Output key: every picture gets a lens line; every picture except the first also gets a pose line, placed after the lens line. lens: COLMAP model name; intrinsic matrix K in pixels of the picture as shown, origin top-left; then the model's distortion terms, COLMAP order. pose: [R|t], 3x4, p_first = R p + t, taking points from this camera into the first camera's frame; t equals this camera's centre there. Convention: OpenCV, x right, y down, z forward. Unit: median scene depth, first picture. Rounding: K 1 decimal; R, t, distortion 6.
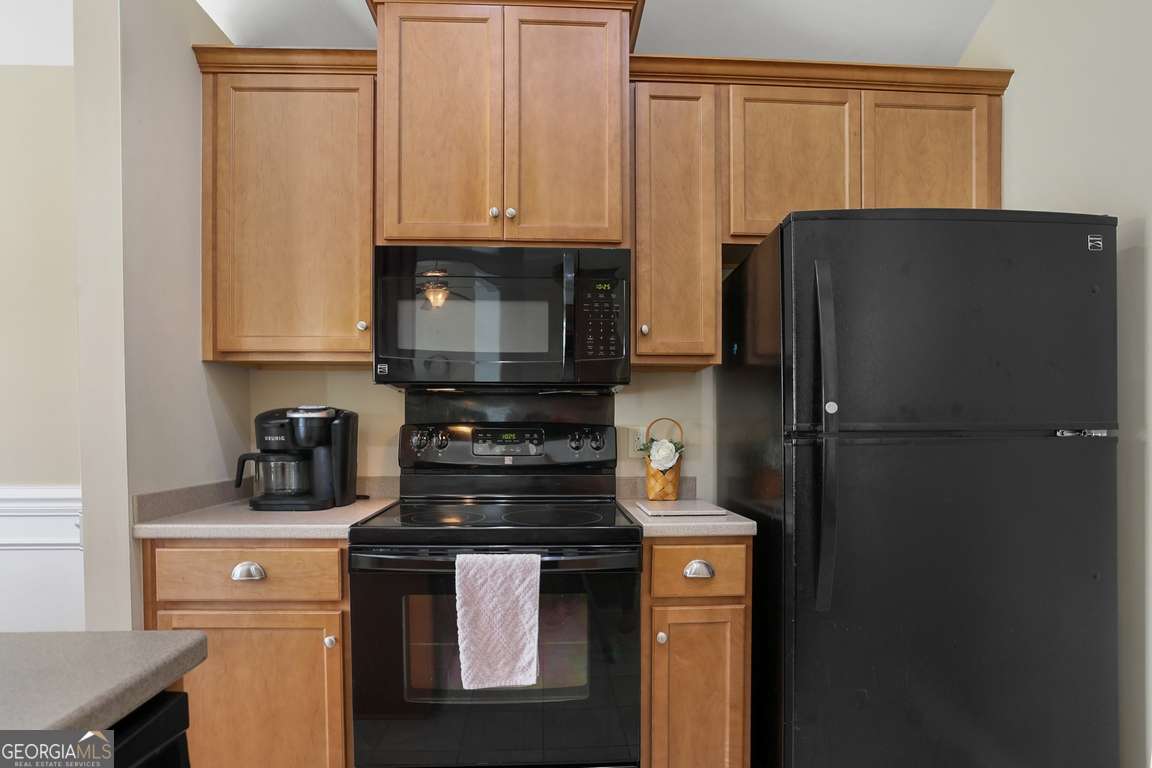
lens RADIAL K [[654.1, 0, 576.0], [0, 654.1, 384.0], [0, 0, 1]] dist [0.001041, 0.000190]
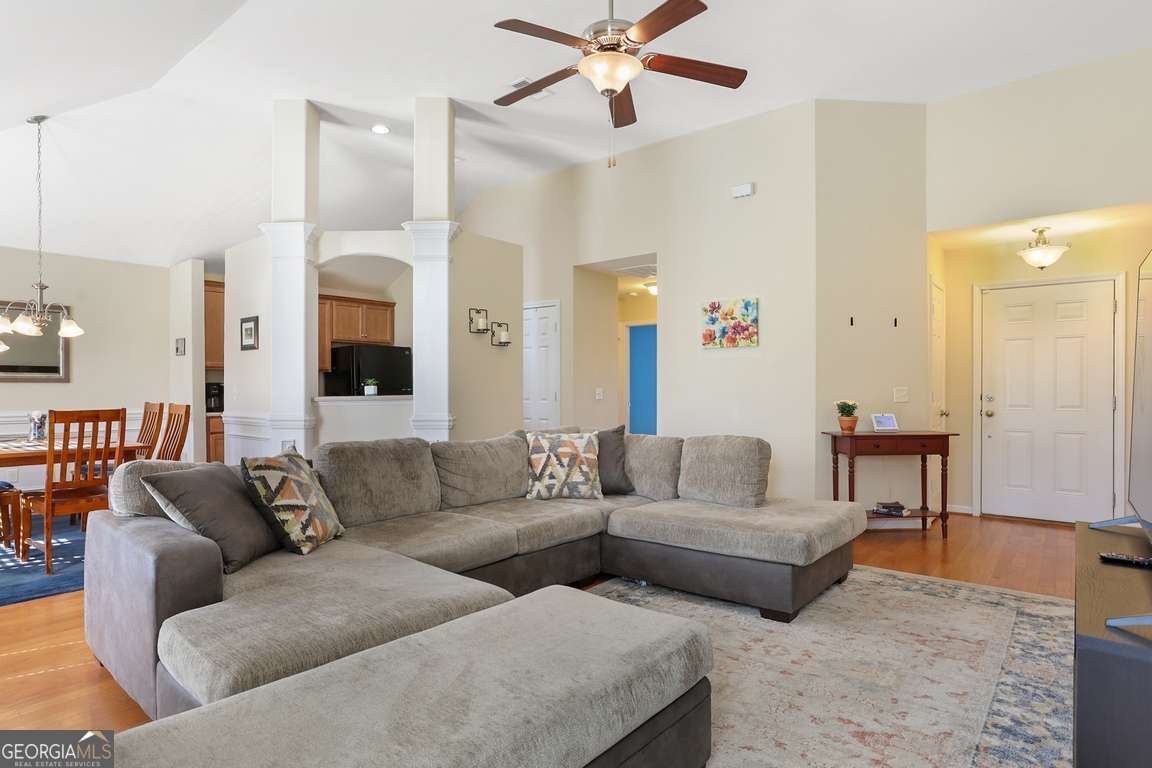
lens RADIAL K [[641.3, 0, 576.0], [0, 641.3, 384.0], [0, 0, 1]] dist [-0.000155, -0.000021]
pose [[0.657399, -0.001640, 0.753541, -1.683203], [0.002117, 0.999998, 0.000330, 0.044386], [-0.753539, 0.001378, 0.657401, -2.583998]]
